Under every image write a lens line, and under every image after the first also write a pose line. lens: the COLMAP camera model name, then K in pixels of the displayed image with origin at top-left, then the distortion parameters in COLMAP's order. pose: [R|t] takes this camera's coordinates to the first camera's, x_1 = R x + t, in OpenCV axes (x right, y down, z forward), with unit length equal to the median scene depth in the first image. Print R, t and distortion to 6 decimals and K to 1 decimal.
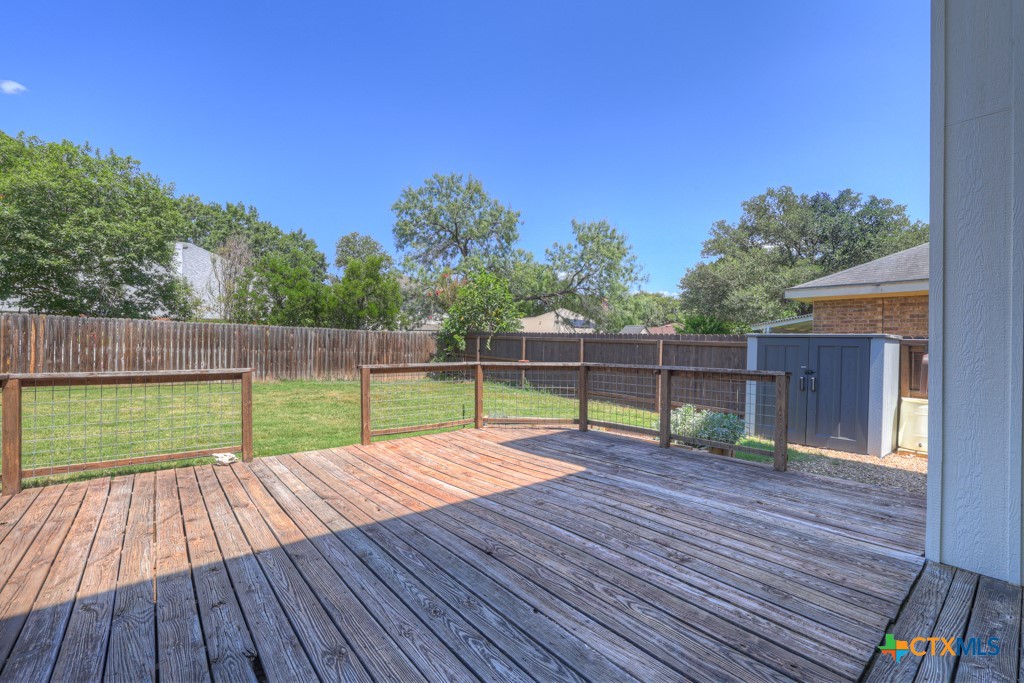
lens RADIAL K [[438.7, 0, 505.6], [0, 438.7, 343.1], [0, 0, 1]] dist [-0.045177, 0.015601]
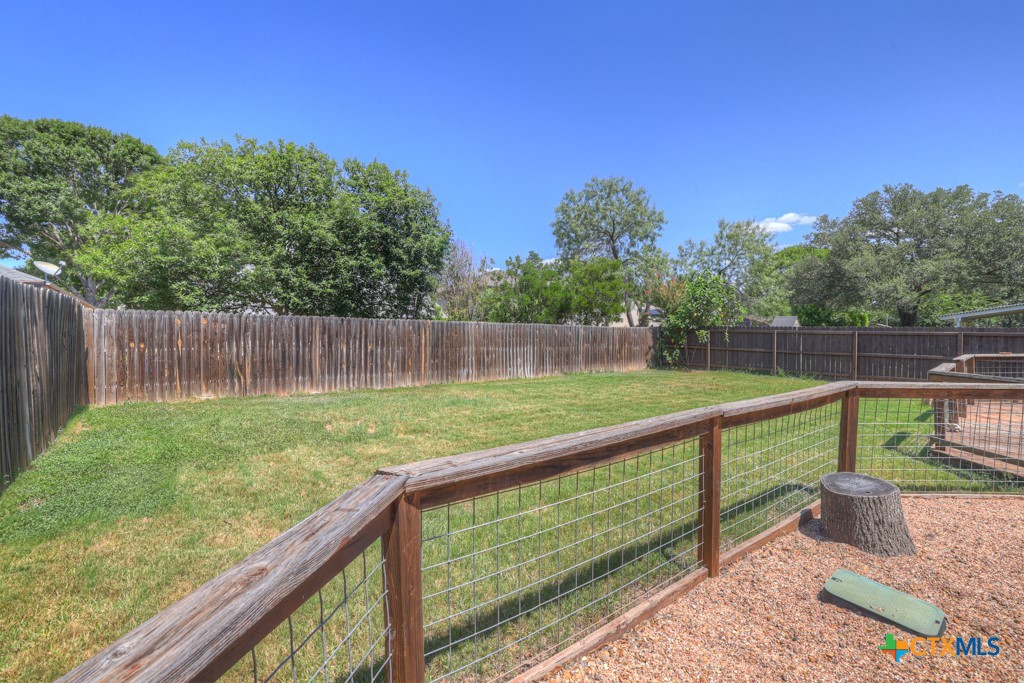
lens RADIAL K [[436.6, 0, 508.1], [0, 436.6, 337.2], [0, 0, 1]] dist [0.000243, -0.000100]
pose [[0.999654, -0.018747, 0.018451, -0.682273], [0.018566, 0.999778, 0.009931, -0.022178], [-0.018633, -0.009585, 0.999780, -0.122766]]
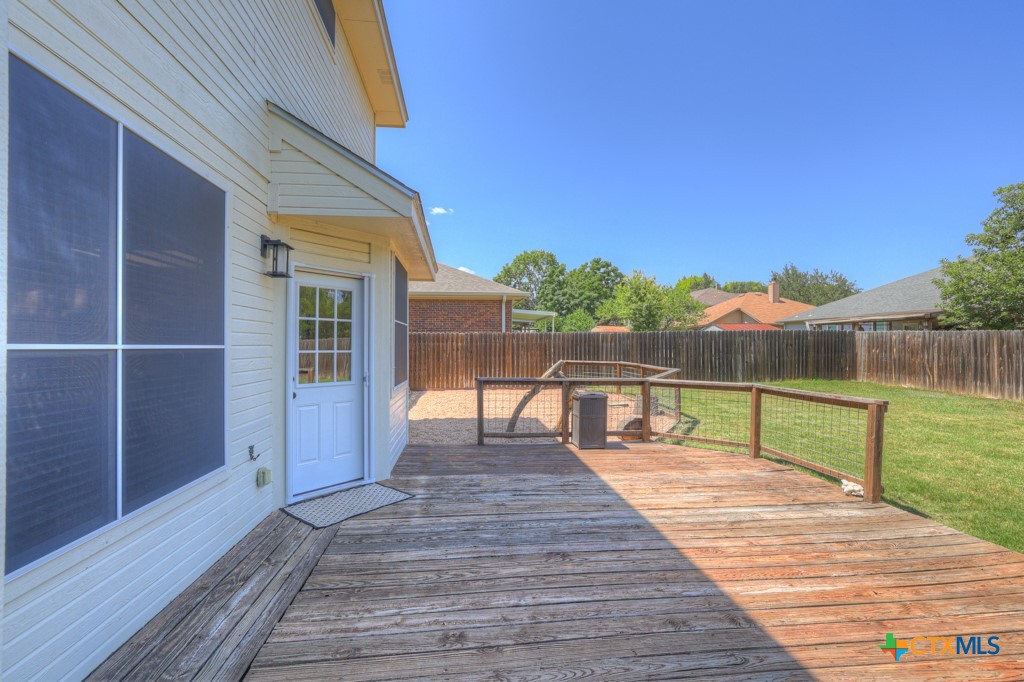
lens RADIAL K [[438.7, 0, 505.6], [0, 438.7, 342.6], [0, 0, 1]] dist [-0.045177, 0.015601]
pose [[-0.533112, -0.015902, -0.845895, 0.186793], [-0.008674, 0.999874, -0.013330, -0.013625], [0.846000, 0.000231, -0.533183, 0.267511]]
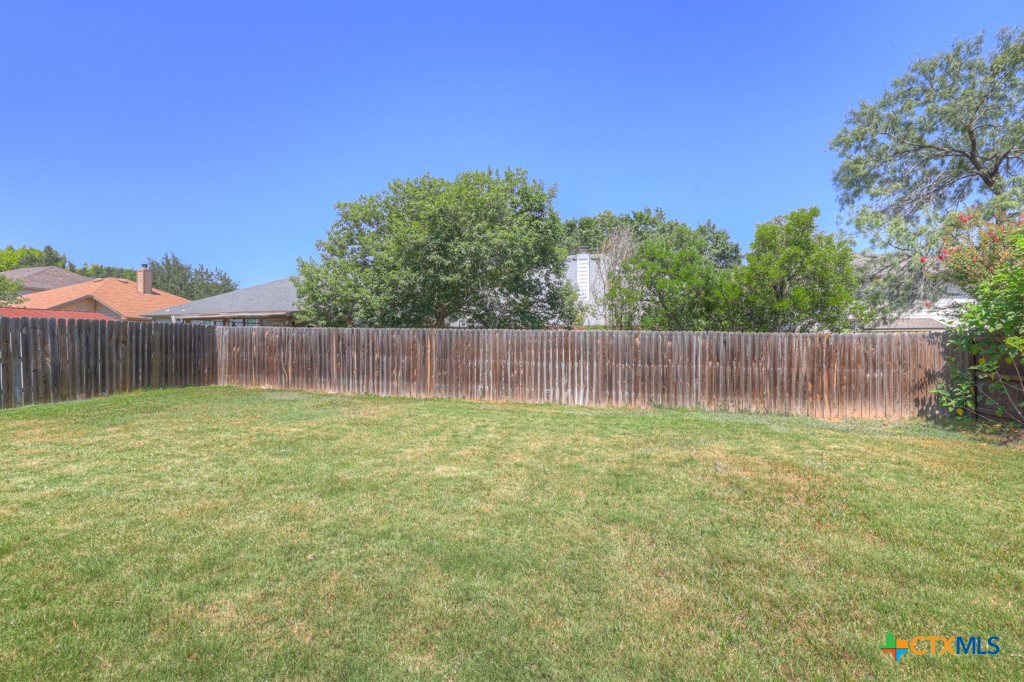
lens RADIAL K [[438.7, 0, 505.6], [0, 438.7, 342.6], [0, 0, 1]] dist [-0.045177, 0.015601]
pose [[0.616800, -0.015707, -0.786963, -0.100497], [0.008336, 0.999875, -0.013424, -0.012211], [0.787076, 0.001720, 0.616854, 0.358732]]
